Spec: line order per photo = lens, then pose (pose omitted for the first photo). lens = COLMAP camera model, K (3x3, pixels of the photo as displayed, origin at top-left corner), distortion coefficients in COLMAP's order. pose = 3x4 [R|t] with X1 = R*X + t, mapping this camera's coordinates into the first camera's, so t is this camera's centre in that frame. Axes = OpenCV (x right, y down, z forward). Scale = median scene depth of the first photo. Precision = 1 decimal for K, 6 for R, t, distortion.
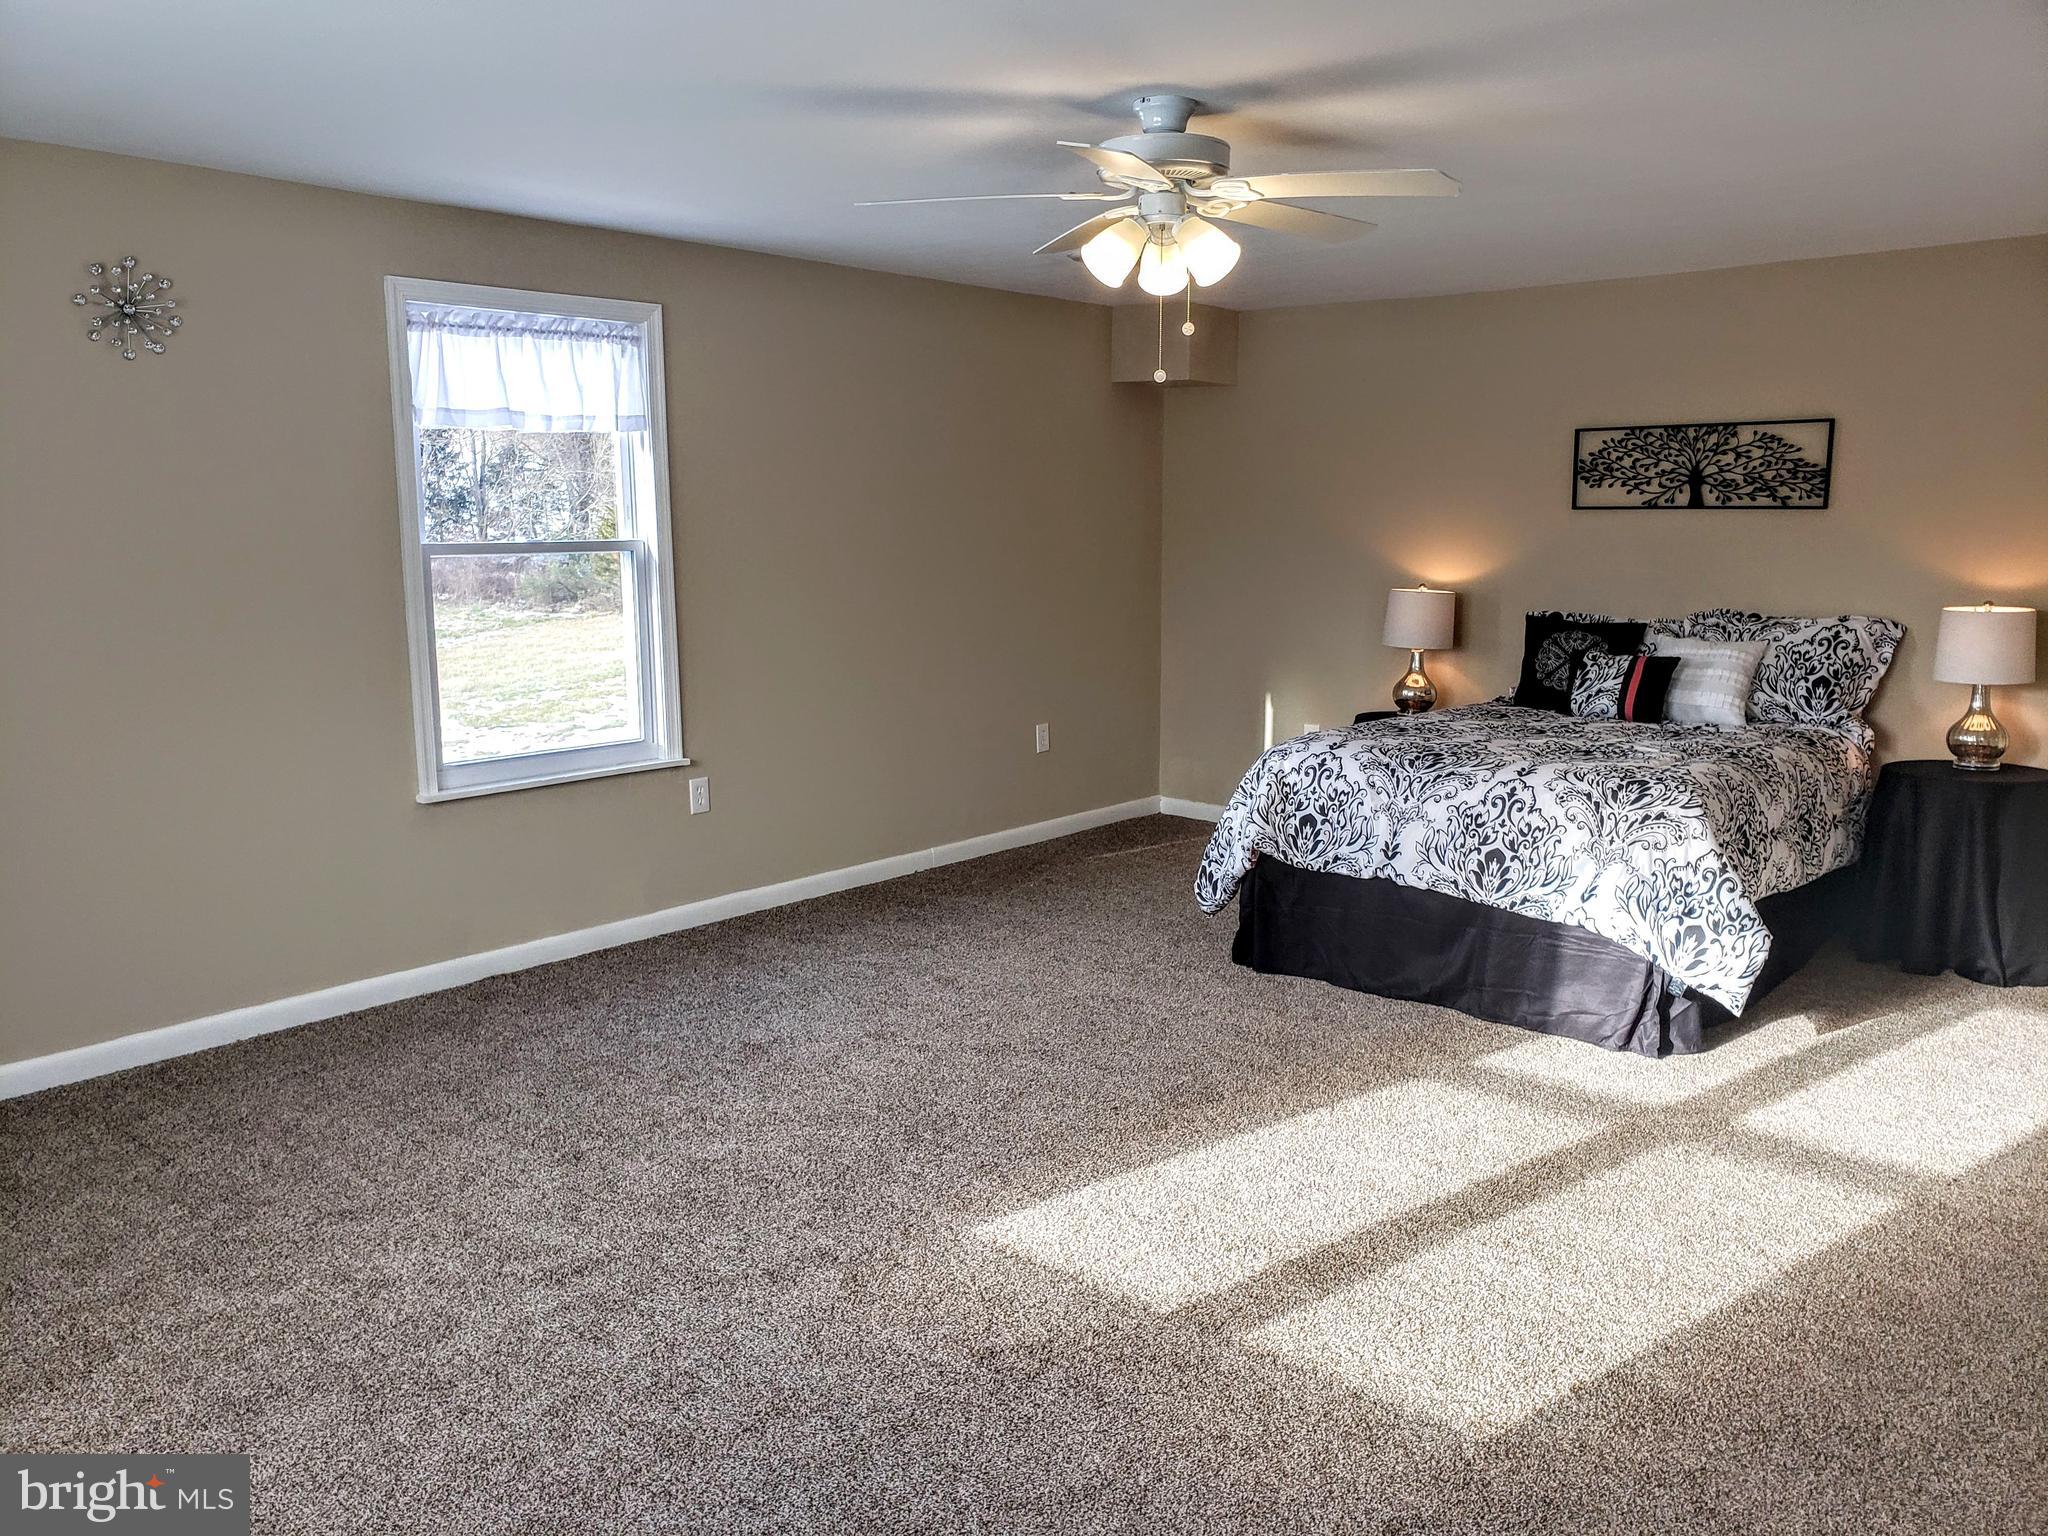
lens RADIAL K [[1572.8, 0, 978.2], [0, 1572.8, 722.0], [0, 0, 1]] dist [-0.005328, -0.002564]
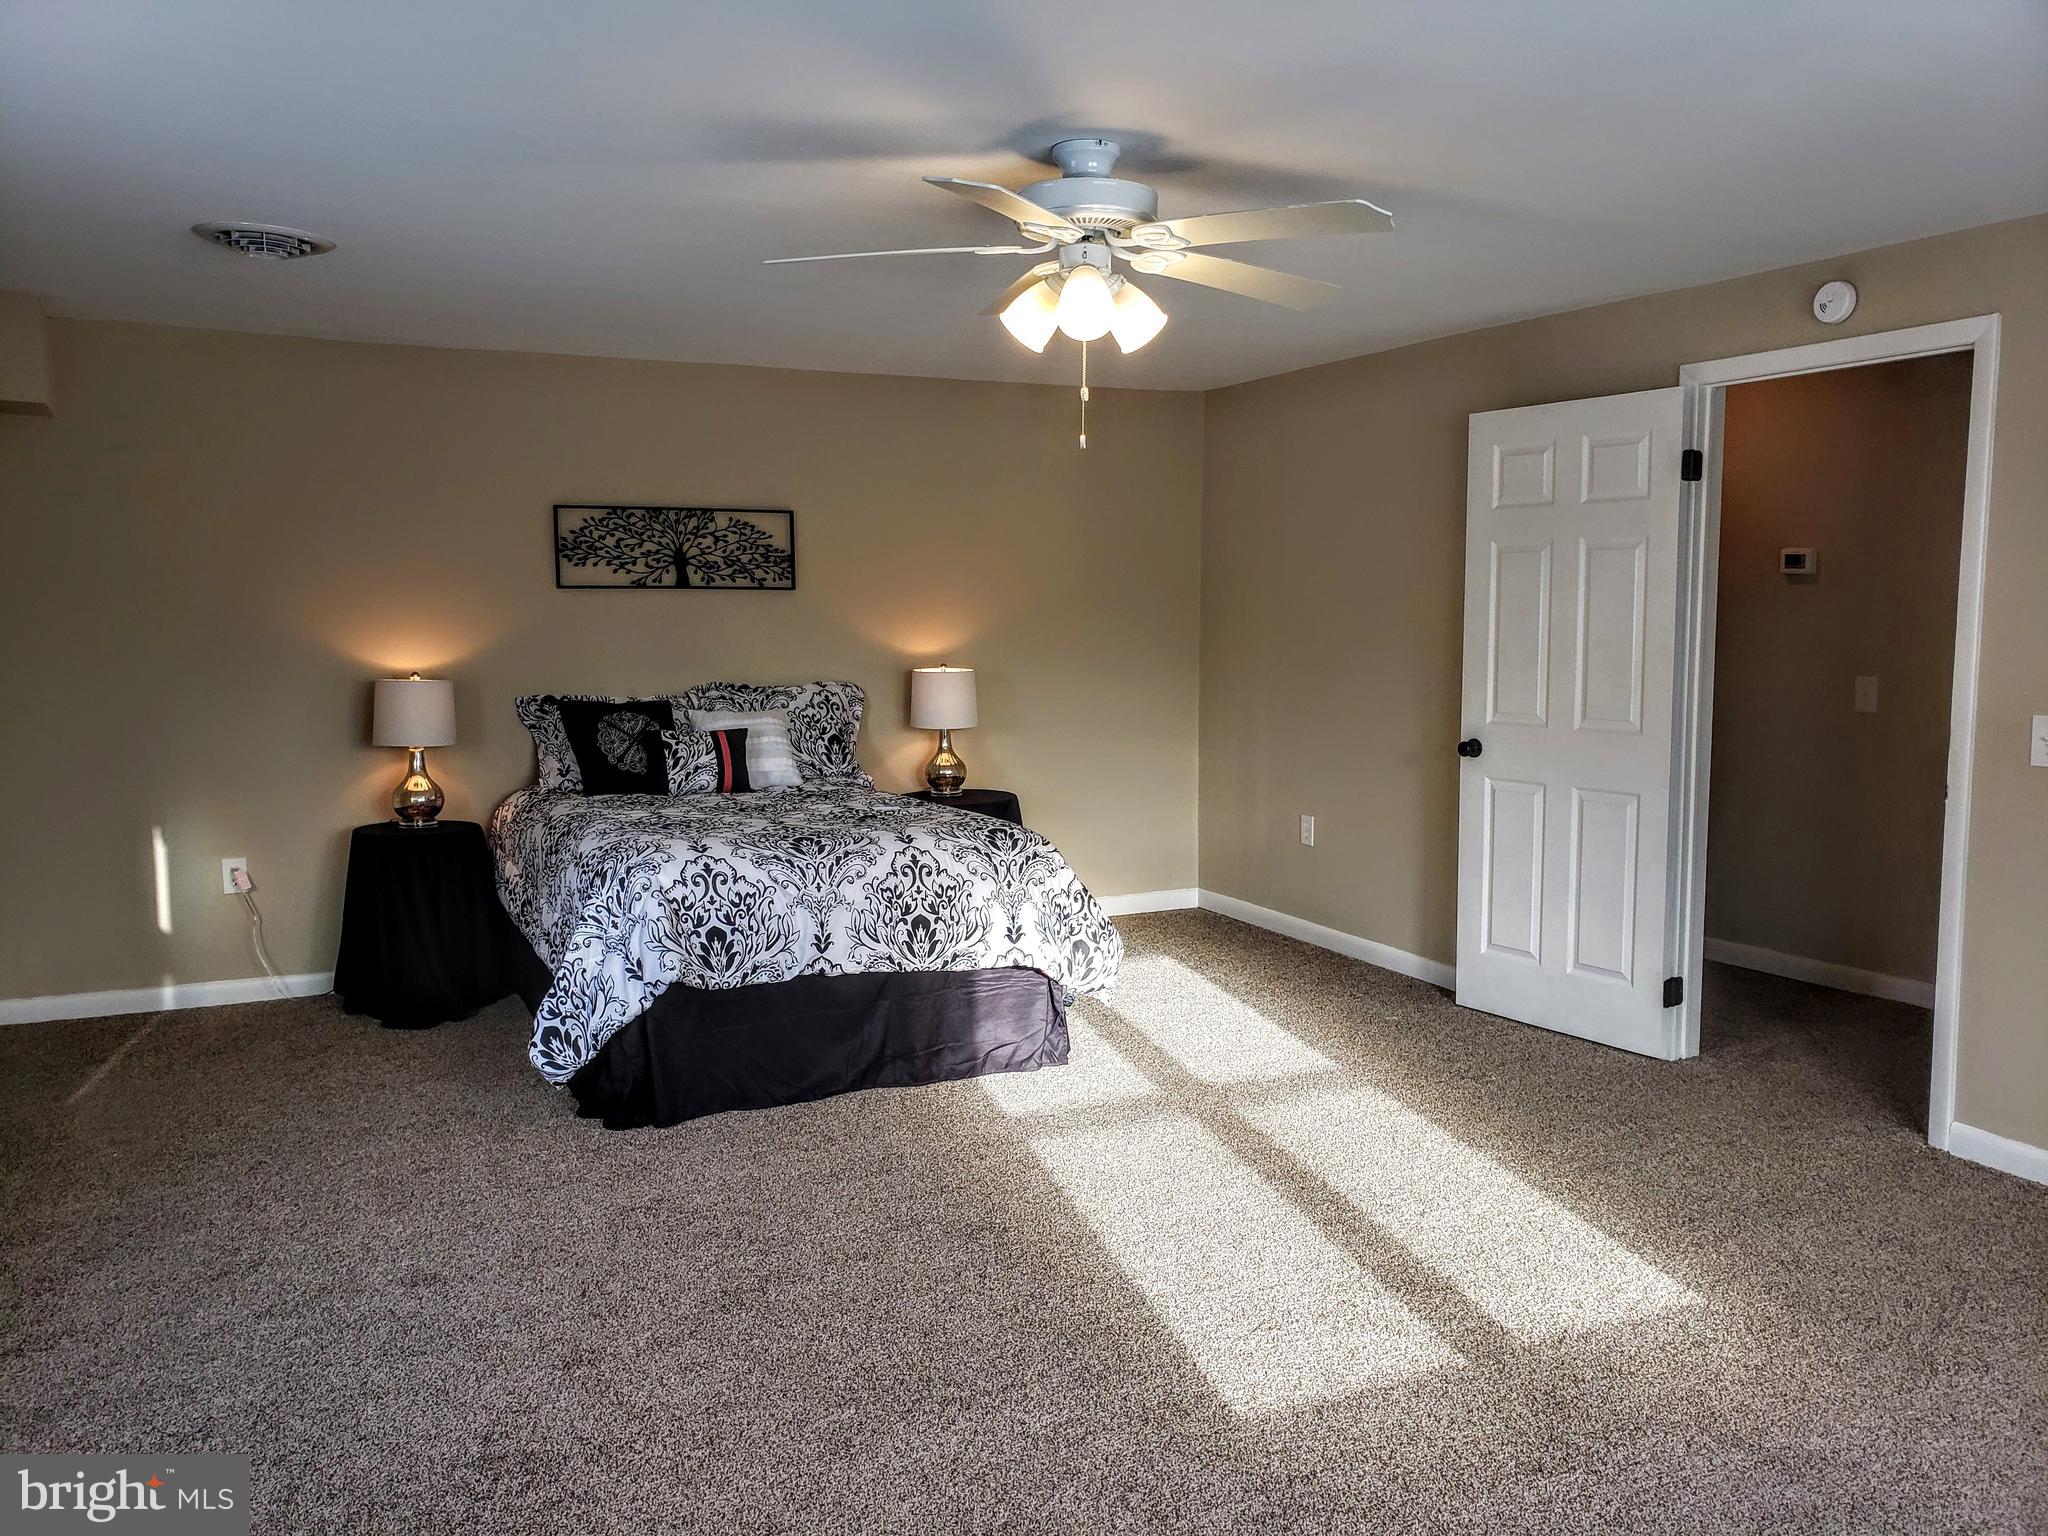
lens RADIAL K [[1552.8, 0, 1024.0], [0, 1552.8, 768.0], [0, 0, 1]] dist [0.047791, -0.075107]
pose [[0.368373, -0.097033, 0.924601, -0.457717], [0.121400, 0.991043, 0.055639, -0.050206], [-0.921718, 0.091751, 0.376853, 0.434738]]
